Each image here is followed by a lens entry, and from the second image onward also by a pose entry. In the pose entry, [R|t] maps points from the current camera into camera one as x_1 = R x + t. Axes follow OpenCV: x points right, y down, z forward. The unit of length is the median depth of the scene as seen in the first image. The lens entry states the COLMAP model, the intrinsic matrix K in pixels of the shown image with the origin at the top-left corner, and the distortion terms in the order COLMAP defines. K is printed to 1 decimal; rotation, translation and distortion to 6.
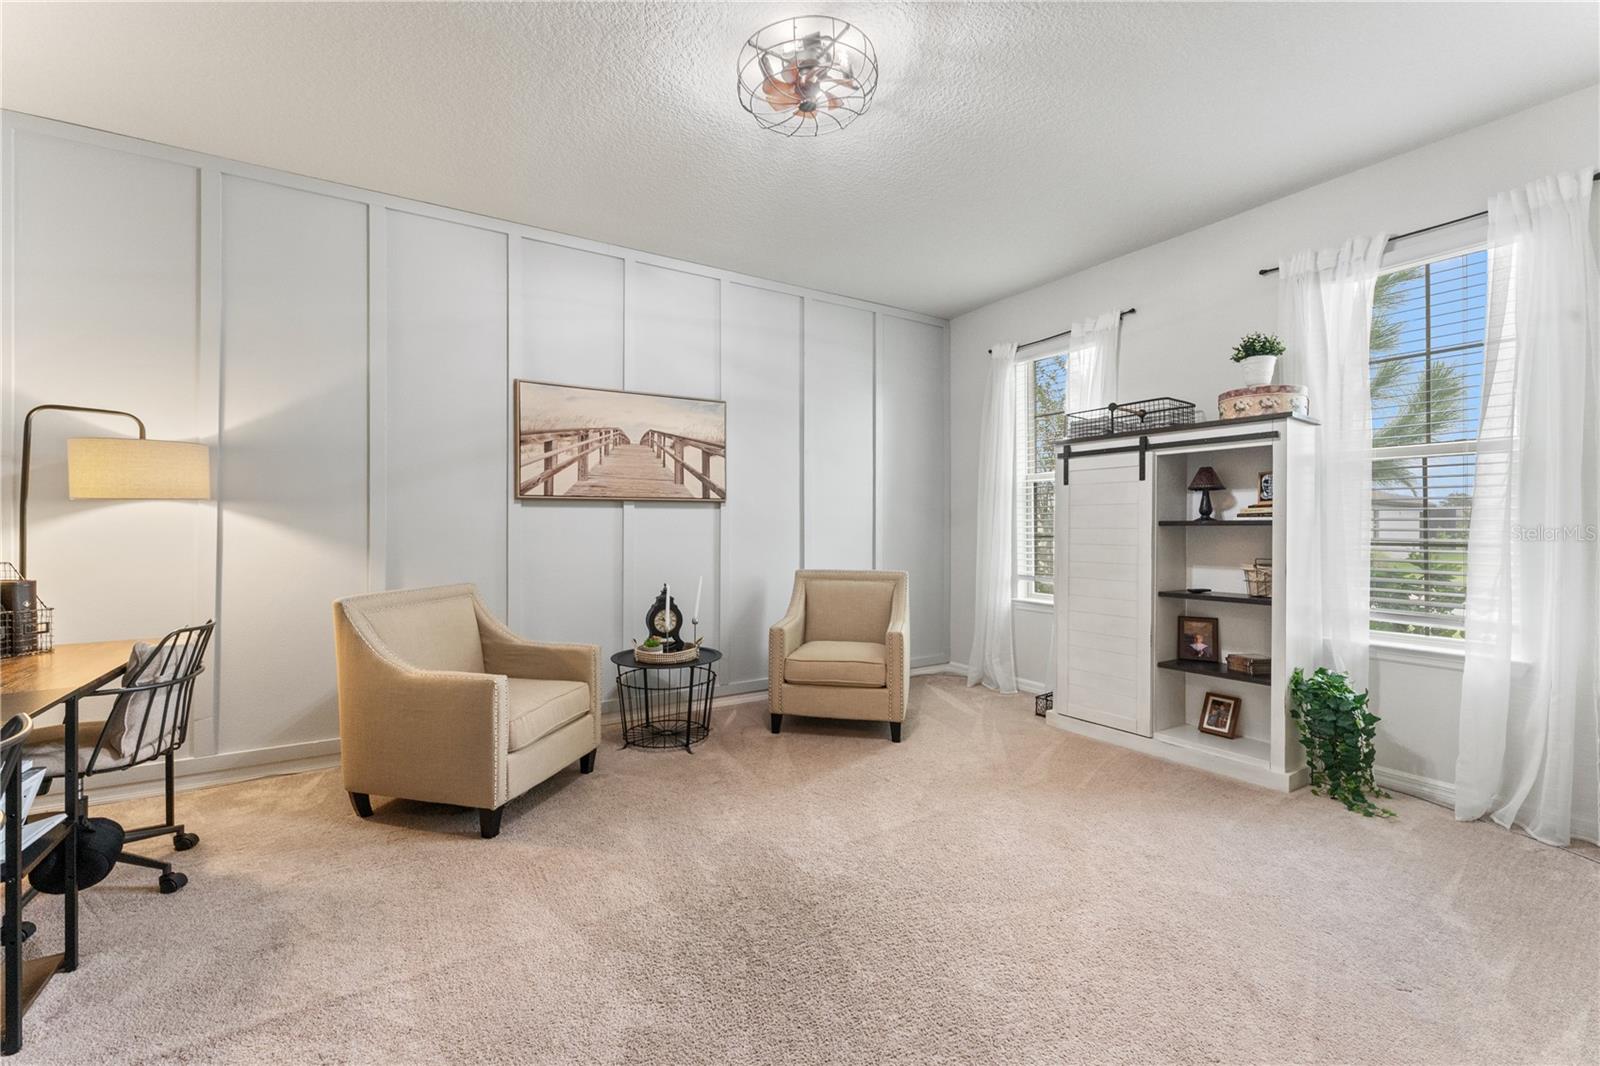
lens RADIAL K [[655.1, 0, 789.3], [0, 655.1, 522.5], [0, 0, 1]] dist [0.000448, -0.001216]
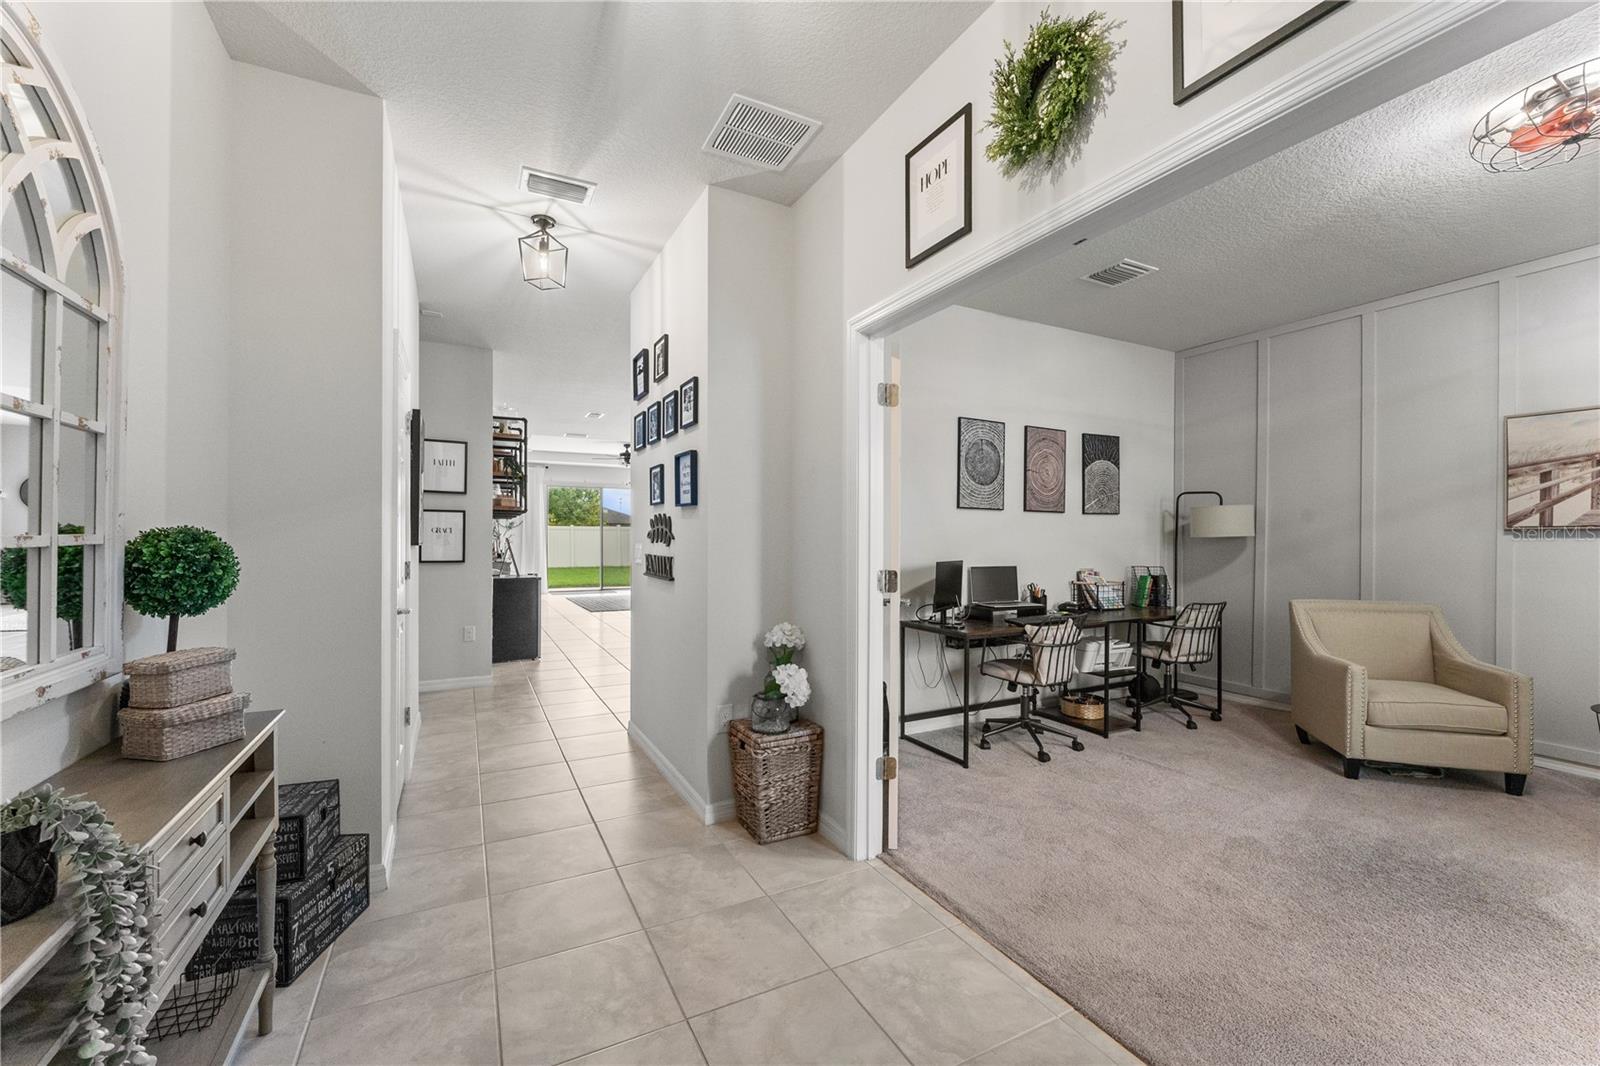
lens RADIAL K [[655.1, 0, 794.4], [0, 655.1, 540.9], [0, 0, 1]] dist [0.000448, -0.001216]
pose [[-0.076725, 0.003588, -0.997046, 0.713243], [-0.001702, 0.999992, 0.003729, -0.021295], [0.997051, 0.001984, -0.076718, -0.054189]]
